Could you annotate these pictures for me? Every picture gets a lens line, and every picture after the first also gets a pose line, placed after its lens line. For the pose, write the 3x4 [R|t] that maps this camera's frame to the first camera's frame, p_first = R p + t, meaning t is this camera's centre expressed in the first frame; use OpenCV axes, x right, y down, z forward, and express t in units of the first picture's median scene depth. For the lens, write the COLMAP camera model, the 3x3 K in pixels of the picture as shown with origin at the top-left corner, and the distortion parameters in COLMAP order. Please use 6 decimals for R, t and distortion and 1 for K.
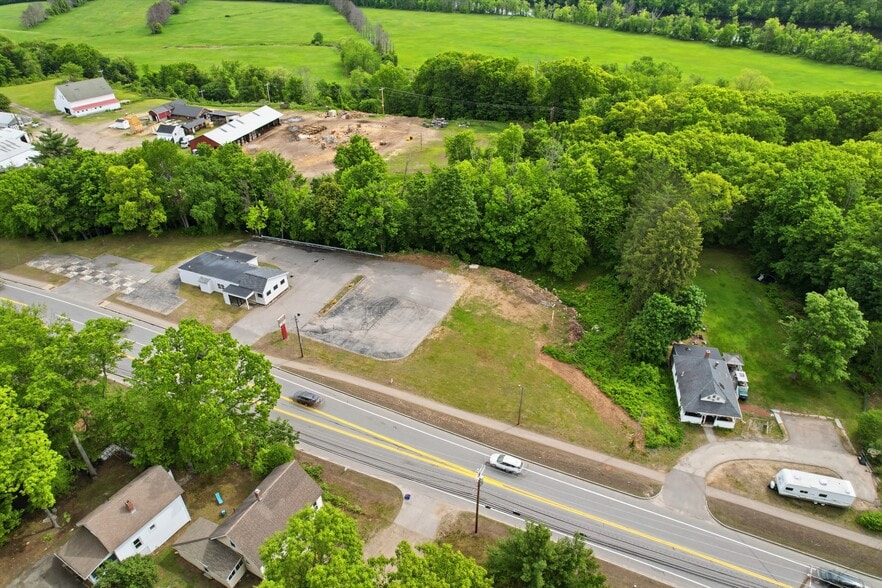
lens RADIAL K [[563.4, 0, 442.8], [0, 563.4, 296.5], [0, 0, 1]] dist [-0.075061, 0.068844]
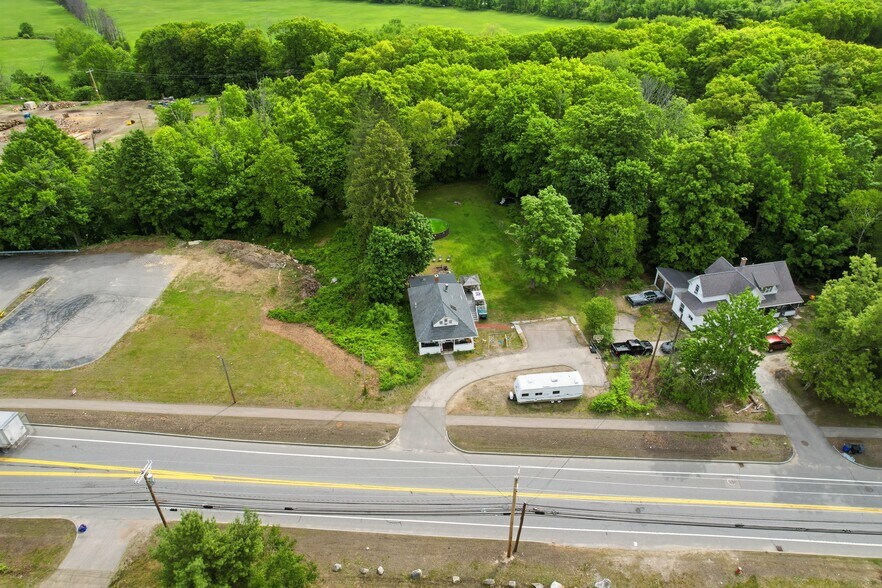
lens RADIAL K [[563.4, 0, 442.8], [0, 563.4, 296.5], [0, 0, 1]] dist [-0.075061, 0.068844]
pose [[0.934607, -0.206093, 0.289888, 0.159494], [0.201074, 0.978432, 0.047339, 0.069545], [-0.293392, 0.014046, 0.955889, 0.075946]]
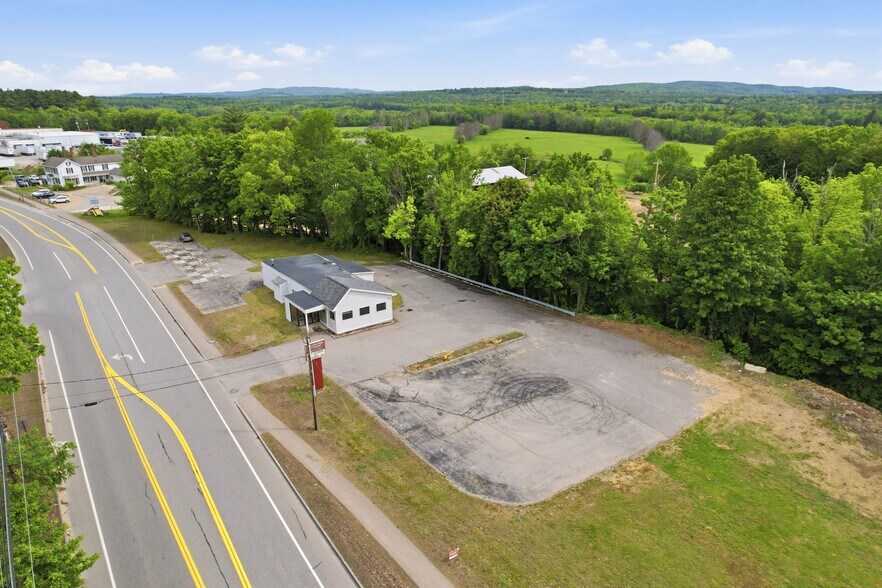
lens RADIAL K [[563.4, 0, 442.8], [0, 563.4, 296.5], [0, 0, 1]] dist [-0.075061, 0.068844]
pose [[0.873729, 0.171823, -0.455055, 0.029451], [-0.277725, 0.944270, -0.176702, 0.047760], [0.399333, 0.280770, 0.872755, 0.513666]]
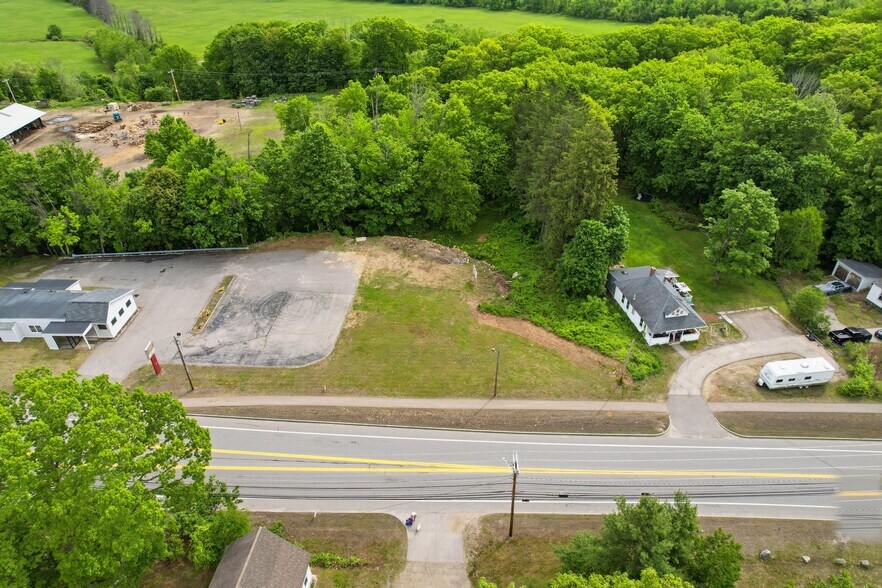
lens RADIAL K [[563.4, 0, 442.8], [0, 563.4, 296.5], [0, 0, 1]] dist [-0.075061, 0.068844]
pose [[0.925745, -0.217836, 0.309102, -0.122098], [0.213012, 0.975784, 0.049713, 0.017481], [-0.312447, 0.019820, 0.949729, 0.161483]]
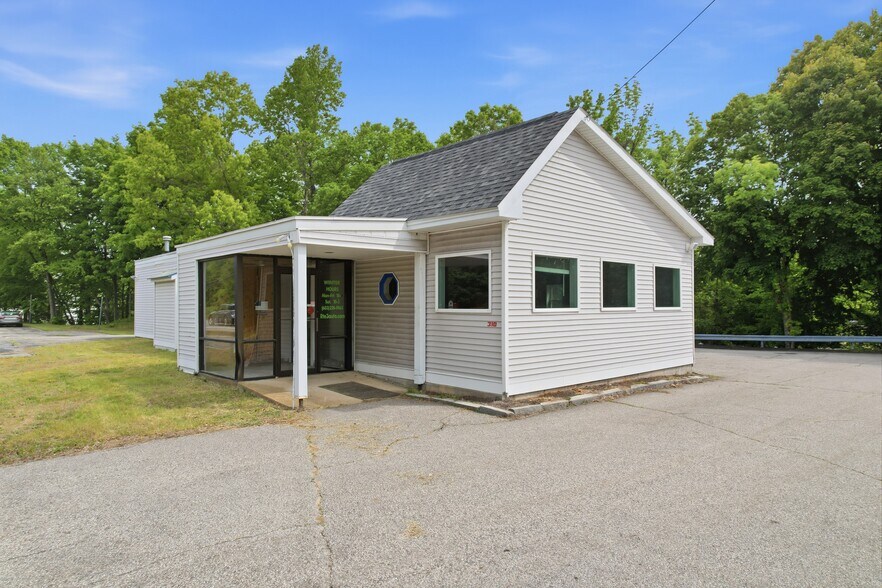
lens RADIAL K [[563.4, 0, 442.8], [0, 563.4, 296.5], [0, 0, 1]] dist [-0.075061, 0.068844]
pose [[0.915684, -0.000794, -0.401898, -0.279054], [-0.227294, 0.823688, -0.519494, 0.046259], [0.331451, 0.567042, 0.754058, 0.888591]]
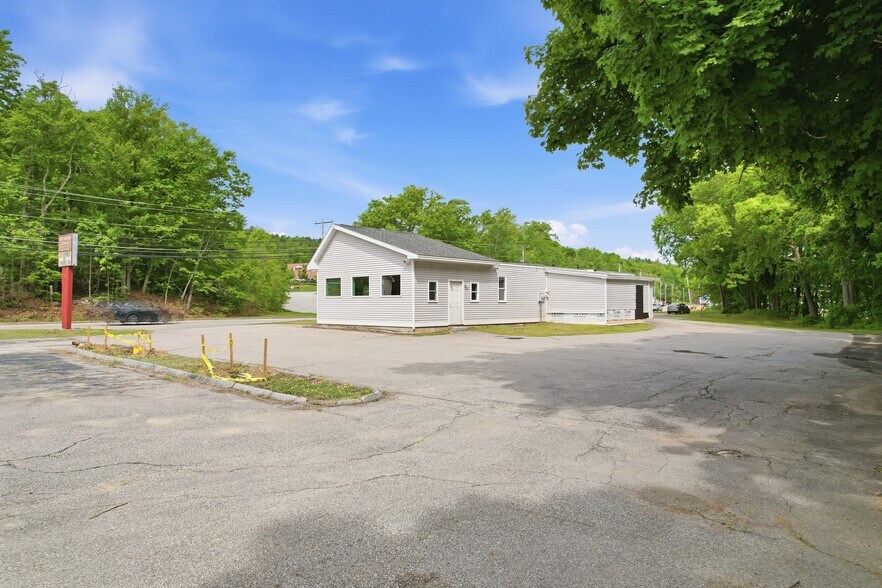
lens RADIAL K [[563.4, 0, 442.8], [0, 563.4, 296.5], [0, 0, 1]] dist [-0.075061, 0.068844]
pose [[-0.313876, -0.008295, -0.949428, -0.072477], [-0.526202, 0.833865, 0.166674, -0.071021], [0.790312, 0.551906, -0.266095, 1.069738]]
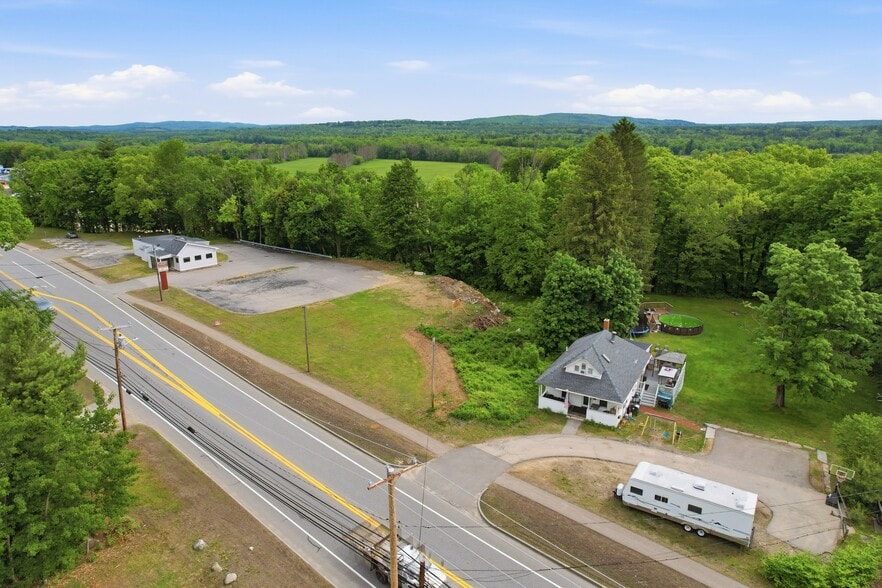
lens RADIAL K [[563.4, 0, 442.8], [0, 563.4, 296.5], [0, 0, 1]] dist [-0.075061, 0.068844]
pose [[0.950592, 0.095000, -0.295550, 0.373857], [-0.178251, 0.946477, -0.269087, 0.220863], [0.254167, 0.308474, 0.916647, 0.252038]]
